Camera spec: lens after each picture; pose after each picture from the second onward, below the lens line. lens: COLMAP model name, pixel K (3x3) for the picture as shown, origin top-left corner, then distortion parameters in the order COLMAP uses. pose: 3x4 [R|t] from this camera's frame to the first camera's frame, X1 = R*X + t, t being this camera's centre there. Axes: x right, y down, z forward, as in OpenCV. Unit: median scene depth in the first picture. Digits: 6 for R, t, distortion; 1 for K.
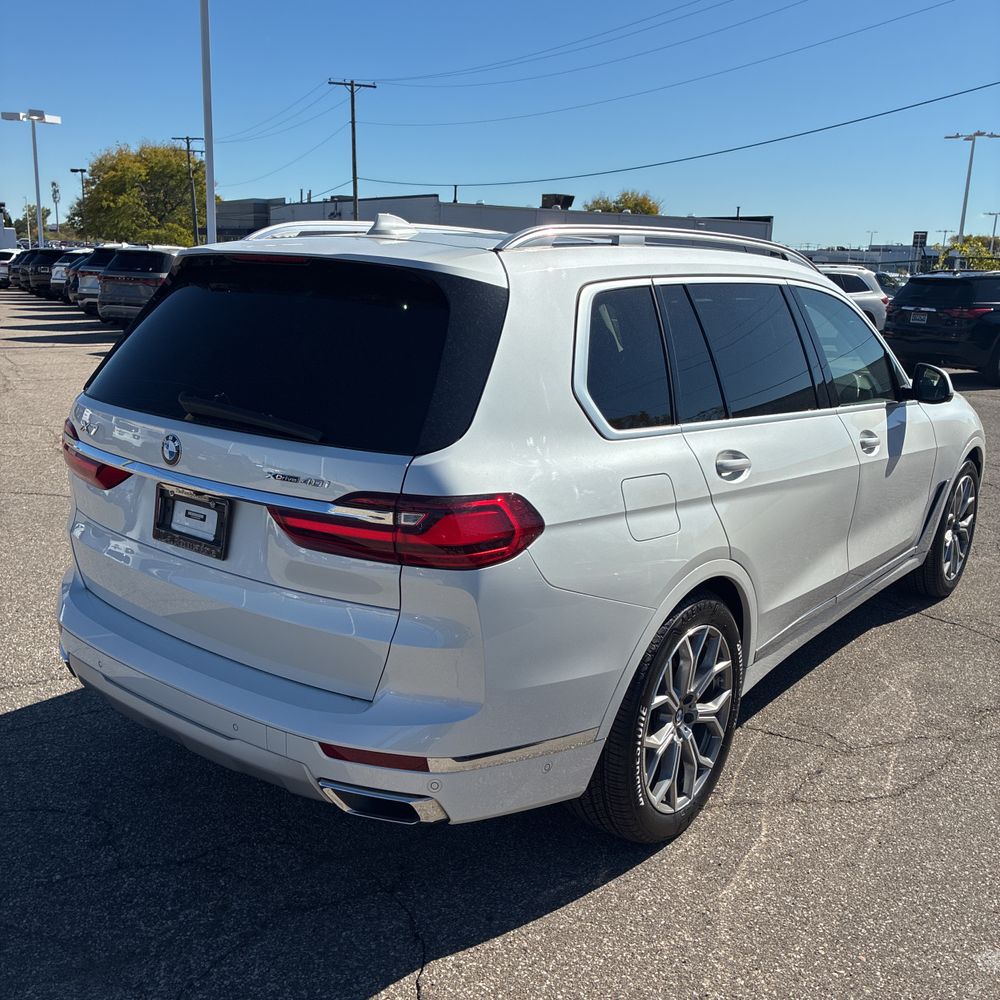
lens RADIAL K [[1010.8, 0, 496.0], [0, 1010.8, 489.6], [0, 0, 1]] dist [0.019562, 0.000000]
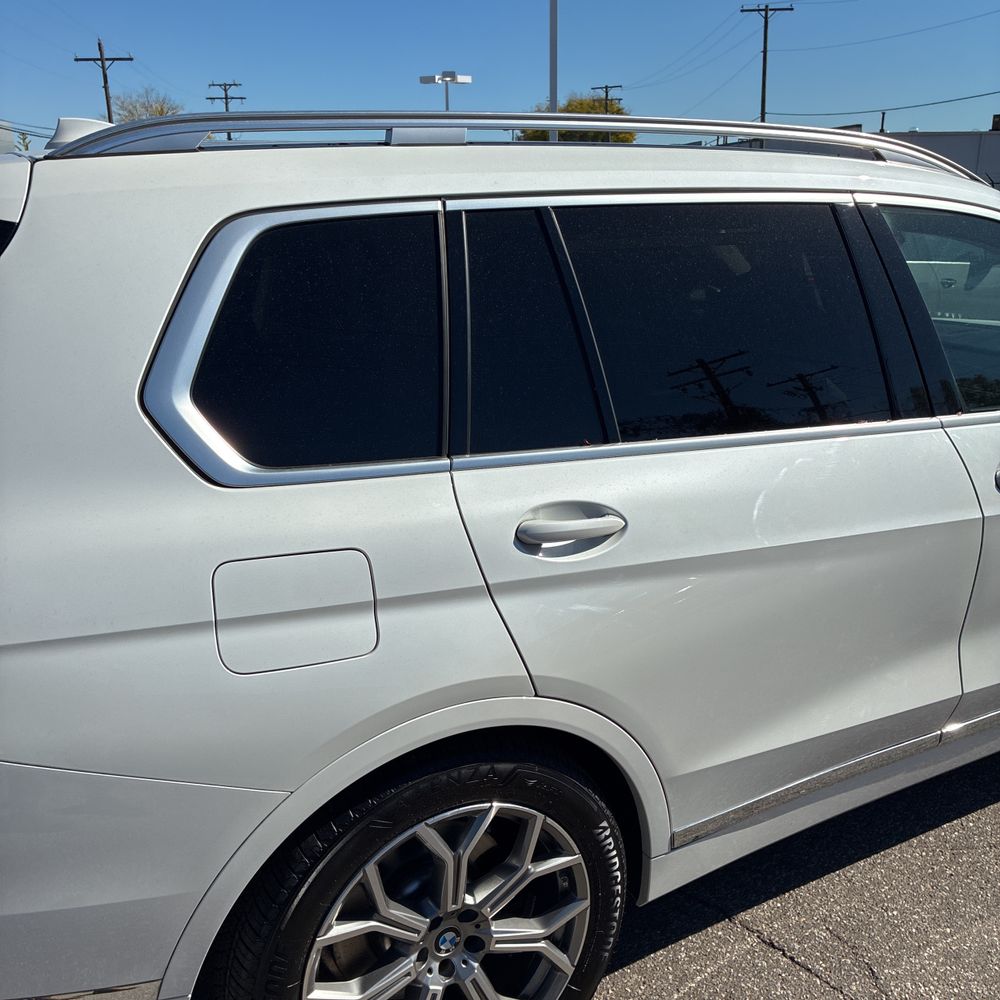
lens RADIAL K [[1010.8, 0, 506.9], [0, 1010.8, 506.1], [0, 0, 1]] dist [0.019562, 0.000000]
pose [[0.921240, 0.069958, -0.382651, 0.385113], [-0.045167, 0.996279, 0.073402, -0.071227], [0.386362, -0.050338, 0.920972, 0.429496]]
